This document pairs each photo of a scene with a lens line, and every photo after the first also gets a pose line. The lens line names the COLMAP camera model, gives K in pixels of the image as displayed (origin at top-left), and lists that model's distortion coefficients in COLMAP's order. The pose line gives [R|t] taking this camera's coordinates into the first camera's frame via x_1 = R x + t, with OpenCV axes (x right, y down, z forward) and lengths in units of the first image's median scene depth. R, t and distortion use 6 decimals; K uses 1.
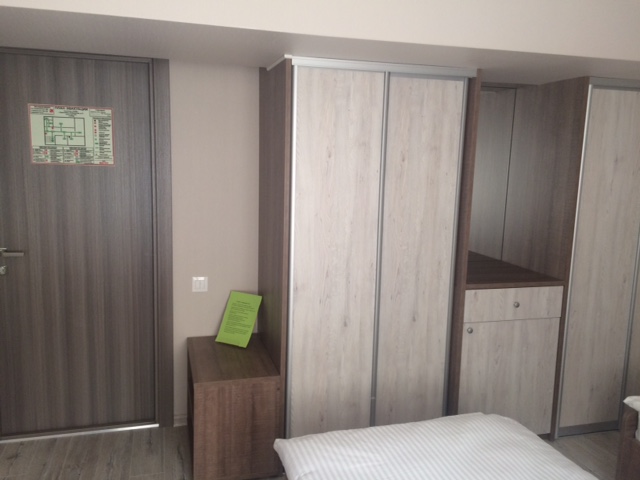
lens RADIAL K [[548.6, 0, 312.9], [0, 548.6, 235.9], [0, 0, 1]] dist [0.058392, -0.080280]
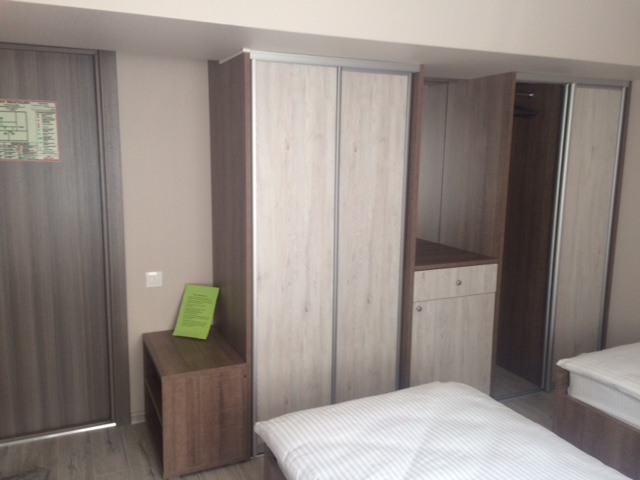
lens RADIAL K [[548.6, 0, 312.9], [0, 548.6, 235.9], [0, 0, 1]] dist [0.058392, -0.080280]
pose [[0.987914, -0.038642, 0.150108, -0.075243], [0.036491, 0.999188, 0.017055, 0.003723], [-0.150645, -0.011371, 0.988522, -0.027564]]
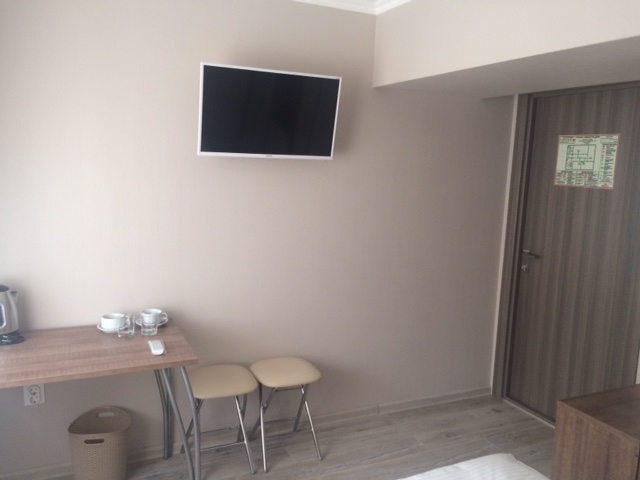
lens RADIAL K [[548.6, 0, 312.9], [0, 548.6, 235.9], [0, 0, 1]] dist [0.058392, -0.080280]
pose [[0.158267, 0.113903, -0.980805, 0.597710], [-0.175798, 0.980704, 0.085524, -0.032327], [0.971621, 0.158888, 0.175237, 0.297312]]
